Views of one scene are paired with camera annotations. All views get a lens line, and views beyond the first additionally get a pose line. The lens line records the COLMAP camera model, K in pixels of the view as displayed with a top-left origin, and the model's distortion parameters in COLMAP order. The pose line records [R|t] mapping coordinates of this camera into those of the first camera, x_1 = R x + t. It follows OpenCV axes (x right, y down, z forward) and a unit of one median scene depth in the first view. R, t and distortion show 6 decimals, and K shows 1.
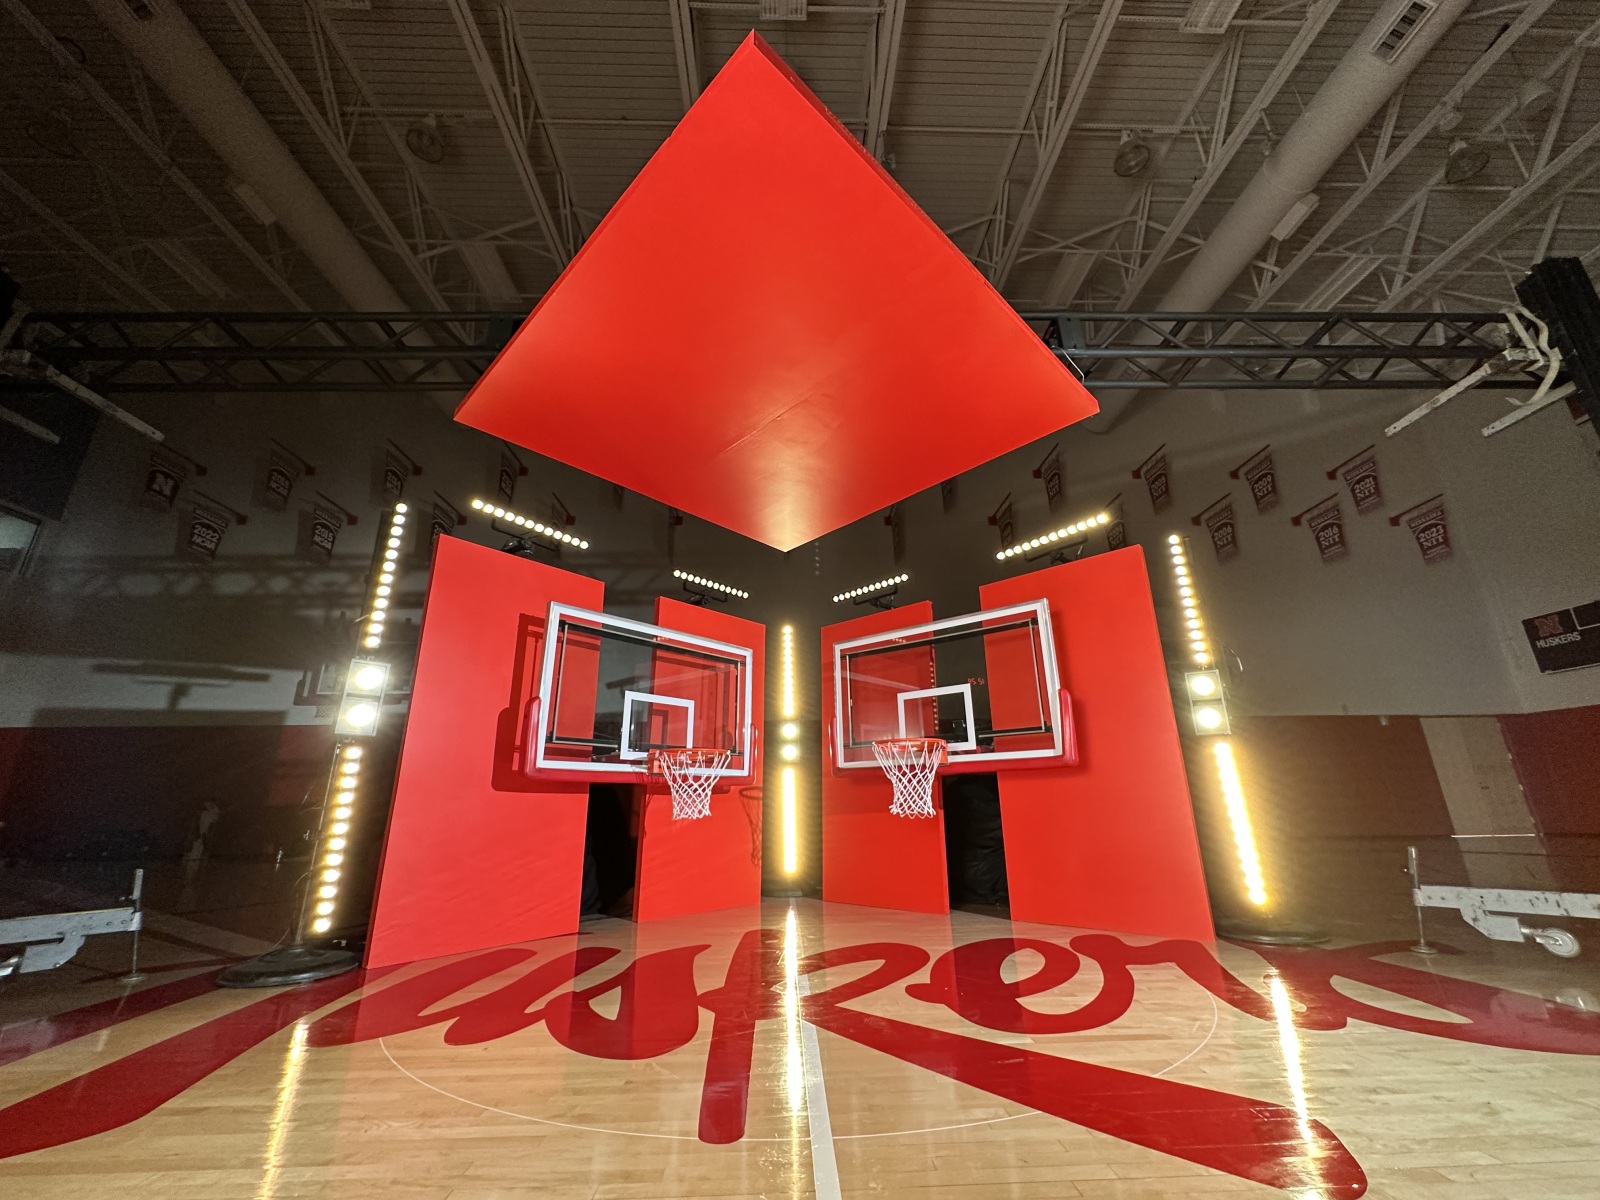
lens RADIAL K [[648.0, 0, 807.4], [0, 648.0, 590.8], [0, 0, 1]] dist [-0.001858, -0.000087]
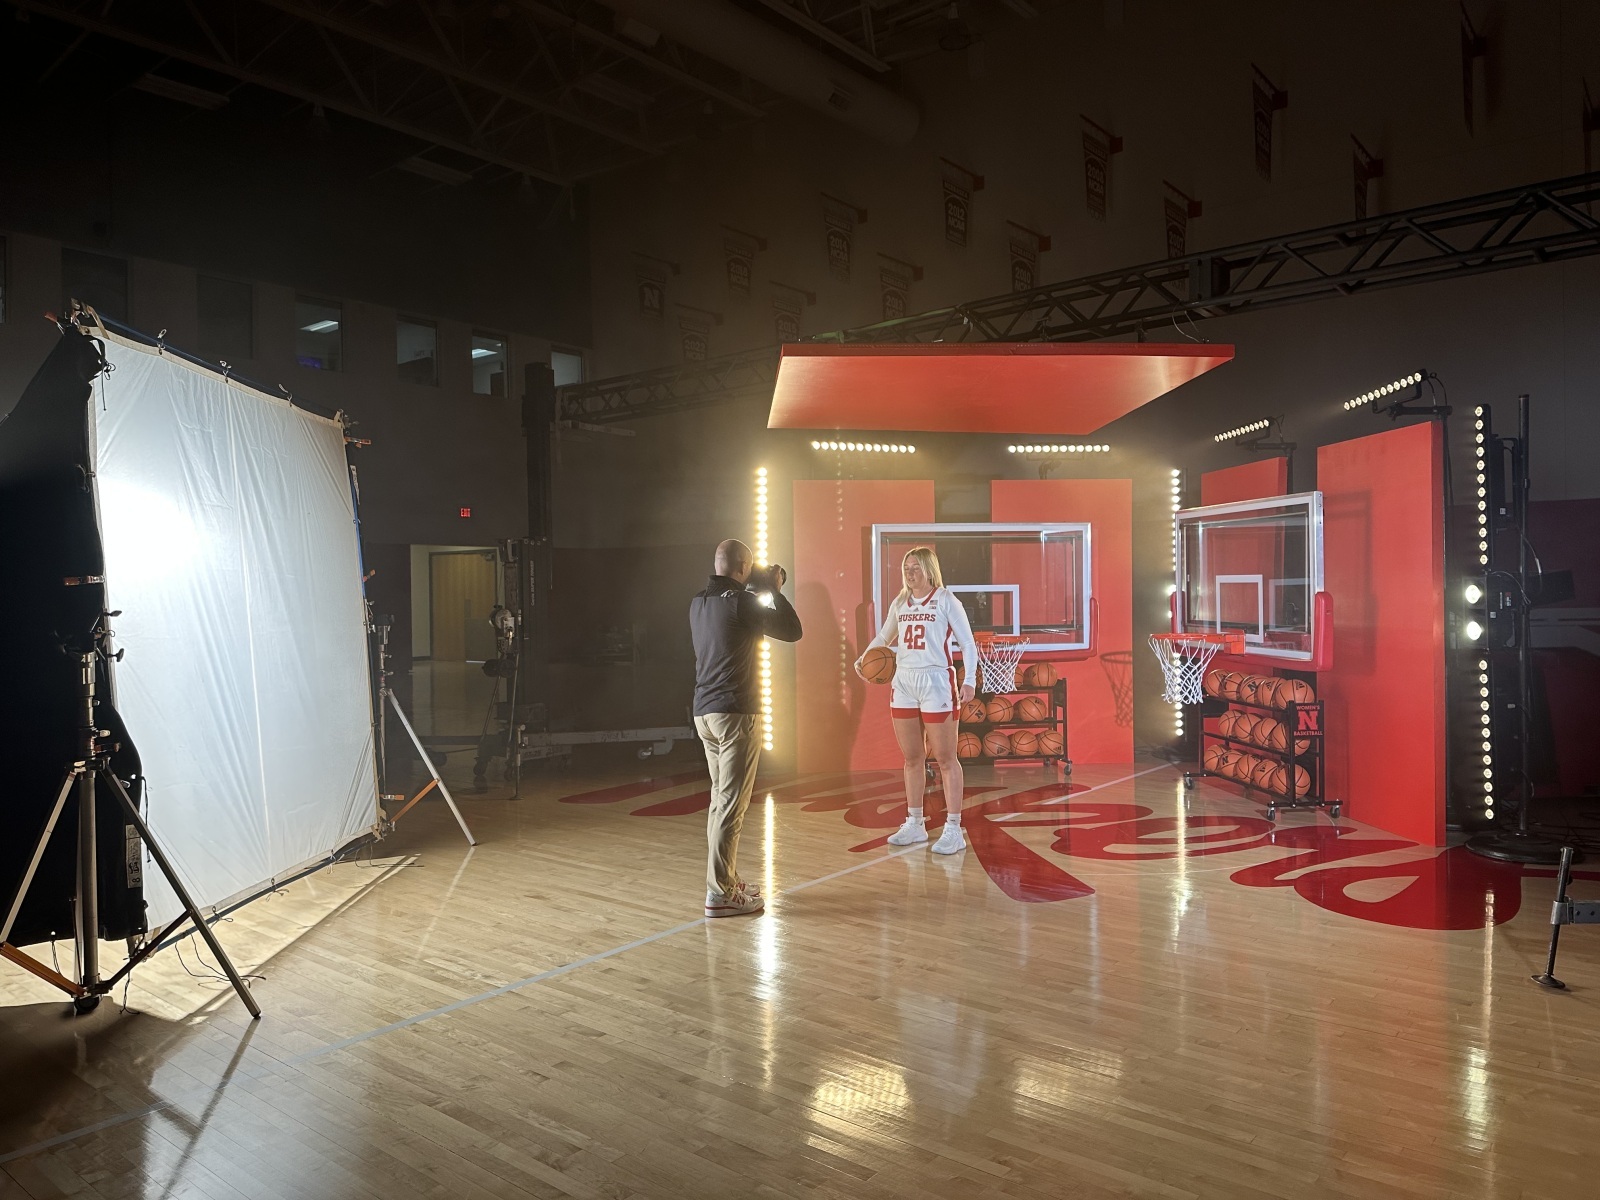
lens RADIAL K [[1139.4, 0, 801.6], [0, 1139.4, 591.2], [0, 0, 1]] dist [0.015919, 0.005845]
pose [[0.753559, 0.009156, -0.657317, 0.956528], [0.211988, 0.943102, 0.256163, -0.457770], [0.622262, -0.332377, 0.708742, -0.684849]]
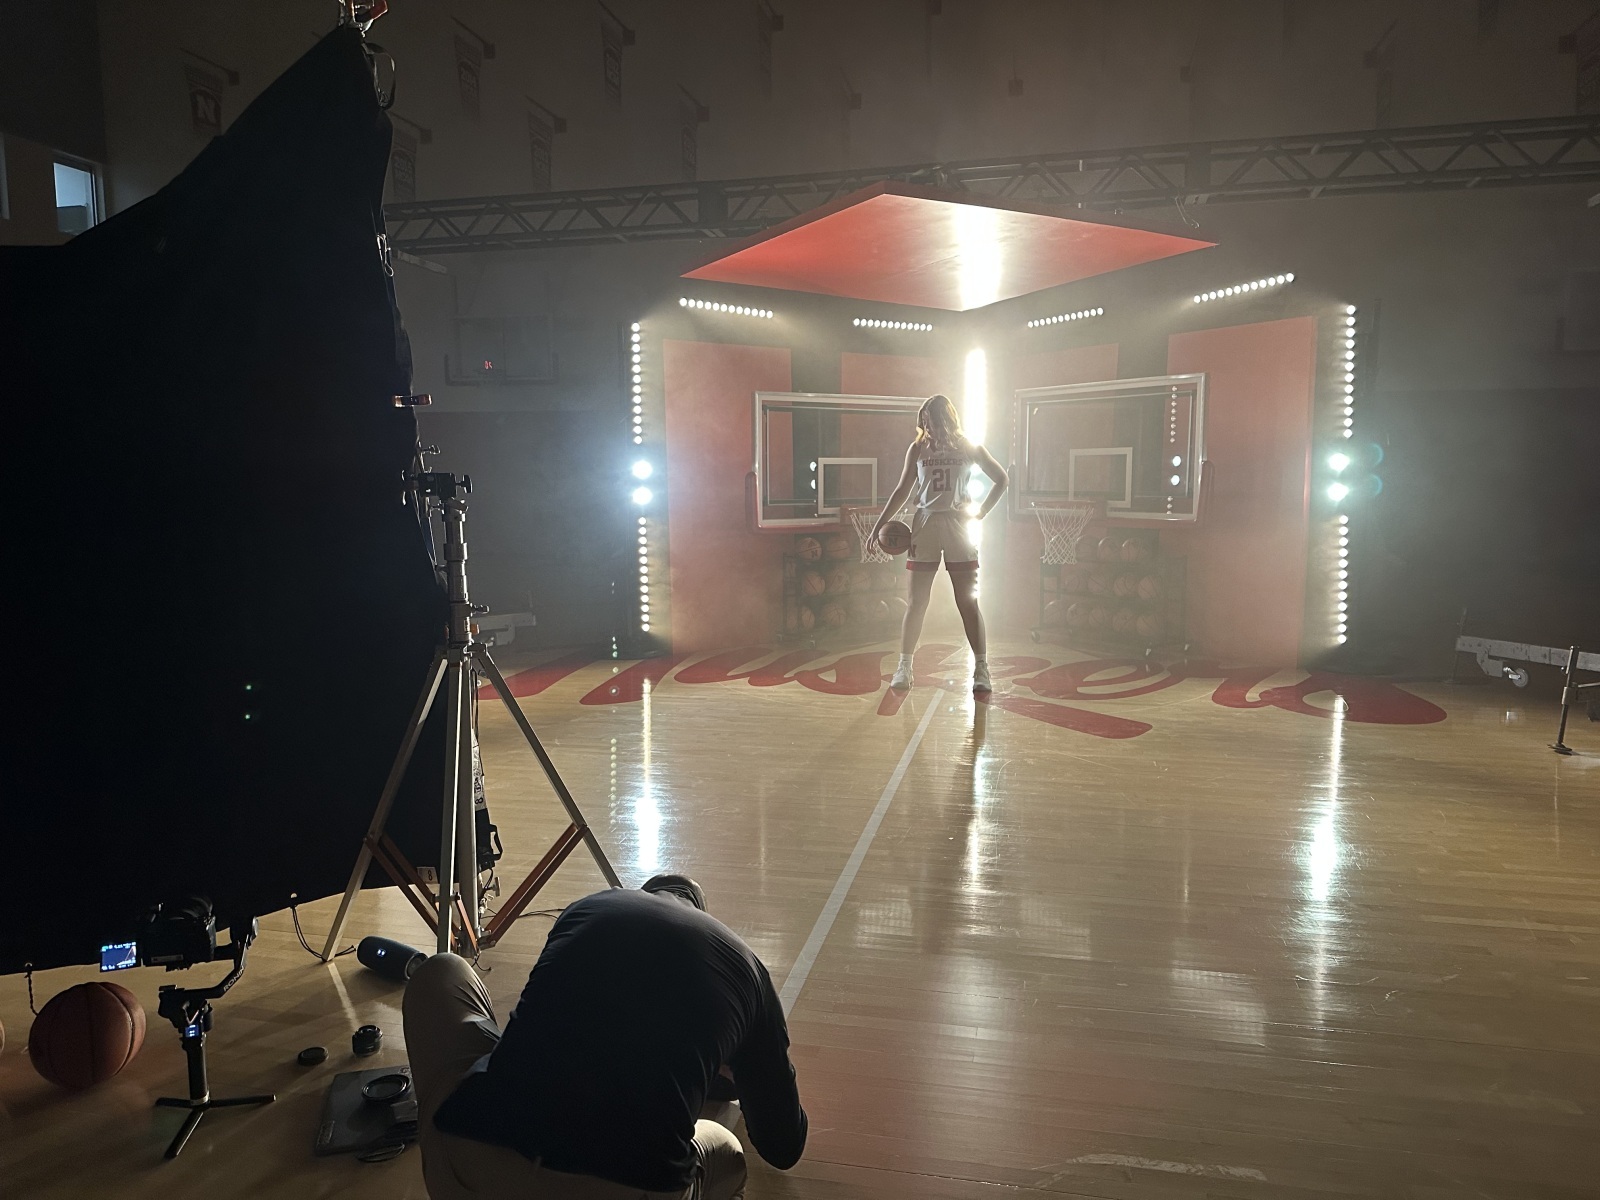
lens RADIAL K [[1139.4, 0, 801.6], [0, 1139.4, 591.2], [0, 0, 1]] dist [0.015919, 0.005845]
pose [[0.966585, 0.032712, -0.254252, 0.219599], [0.074916, 0.912478, 0.402207, -0.451688], [0.245156, -0.407815, 0.879537, -0.909573]]
